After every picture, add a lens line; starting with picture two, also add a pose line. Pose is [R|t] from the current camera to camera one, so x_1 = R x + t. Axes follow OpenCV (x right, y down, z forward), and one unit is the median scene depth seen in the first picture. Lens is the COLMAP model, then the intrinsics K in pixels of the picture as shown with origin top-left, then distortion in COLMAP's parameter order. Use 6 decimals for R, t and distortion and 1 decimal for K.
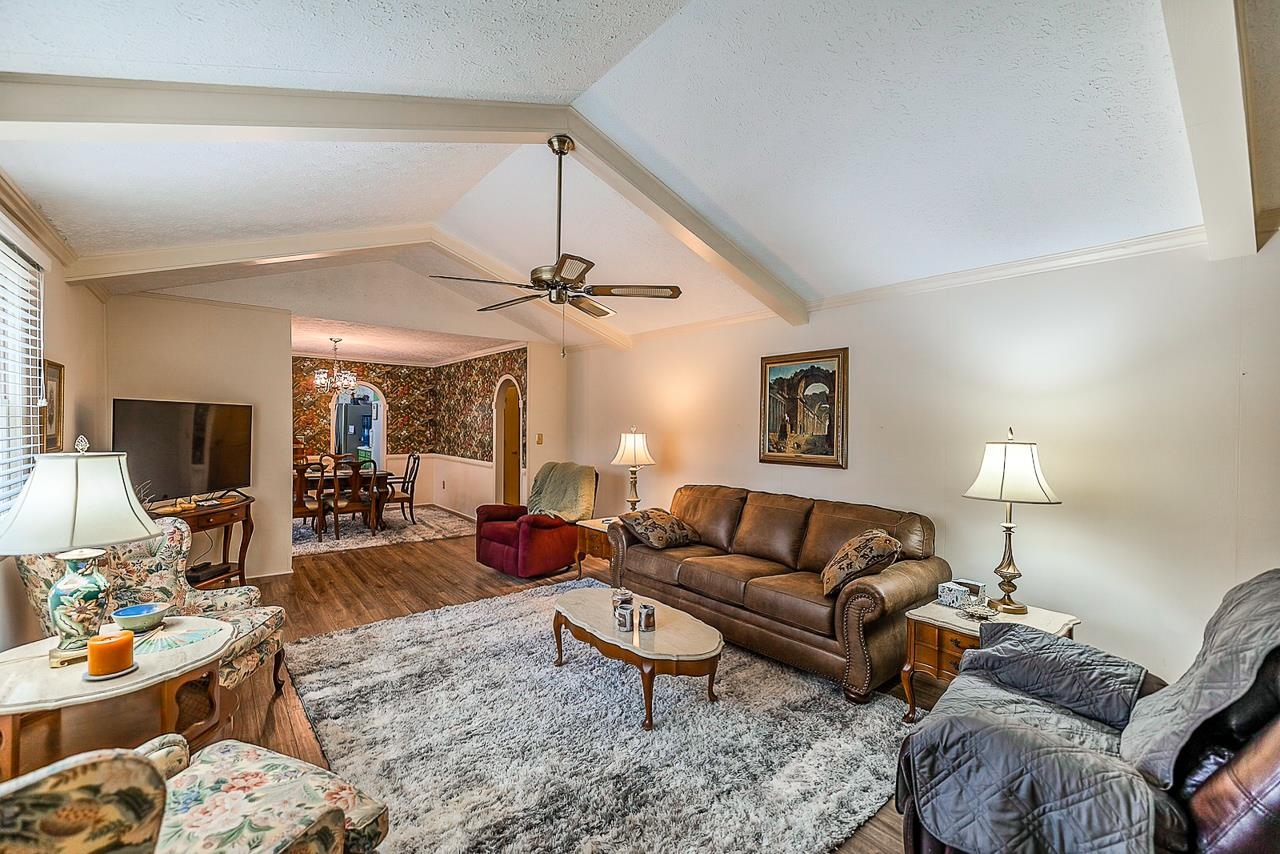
lens RADIAL K [[546.6, 0, 636.7], [0, 546.6, 422.5], [0, 0, 1]] dist [0.003297, 0.000622]
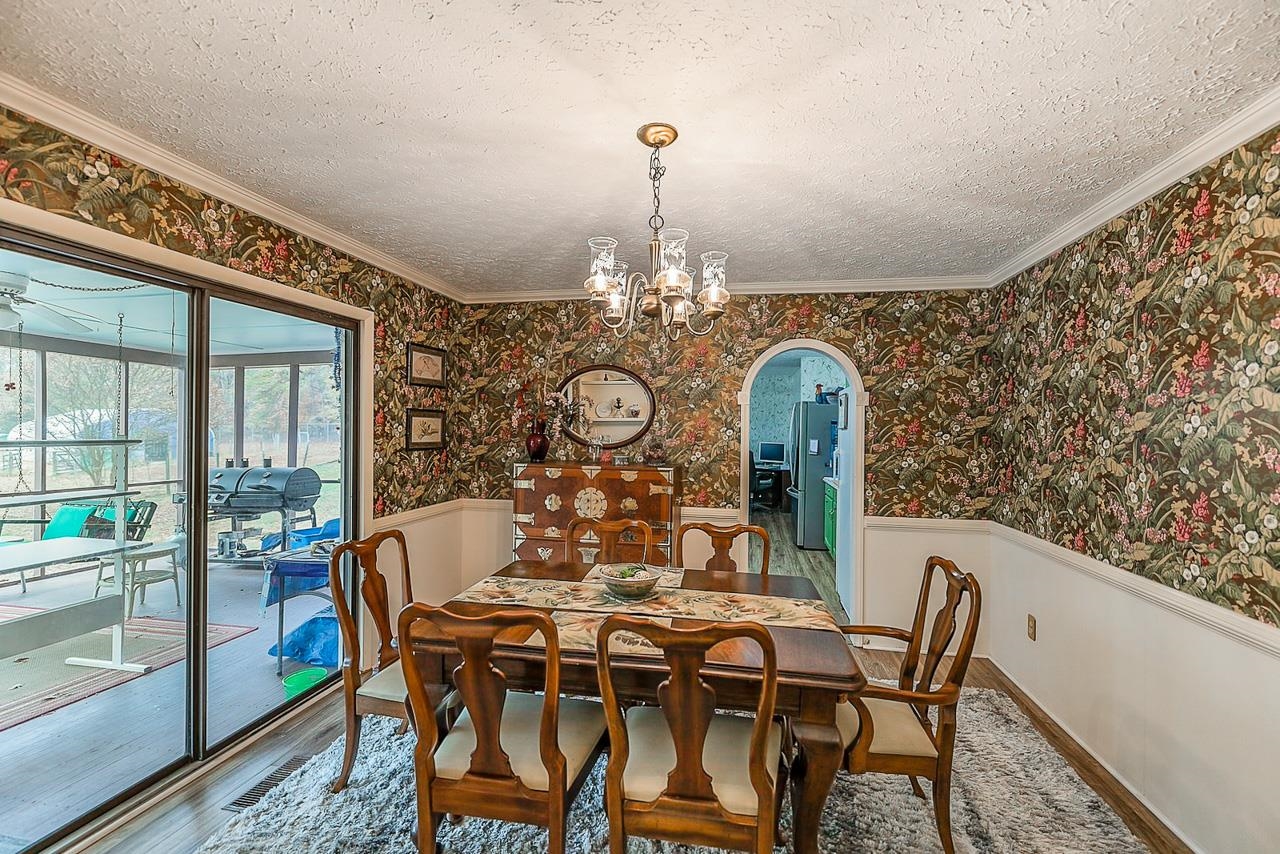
lens RADIAL K [[546.6, 0, 640.3], [0, 546.6, 428.4], [0, 0, 1]] dist [0.003297, 0.000622]
pose [[0.658508, -0.000918, -0.752573, -0.252652], [-0.003390, 0.999985, -0.004186, -0.003443], [0.752566, 0.005307, 0.658496, 0.587438]]
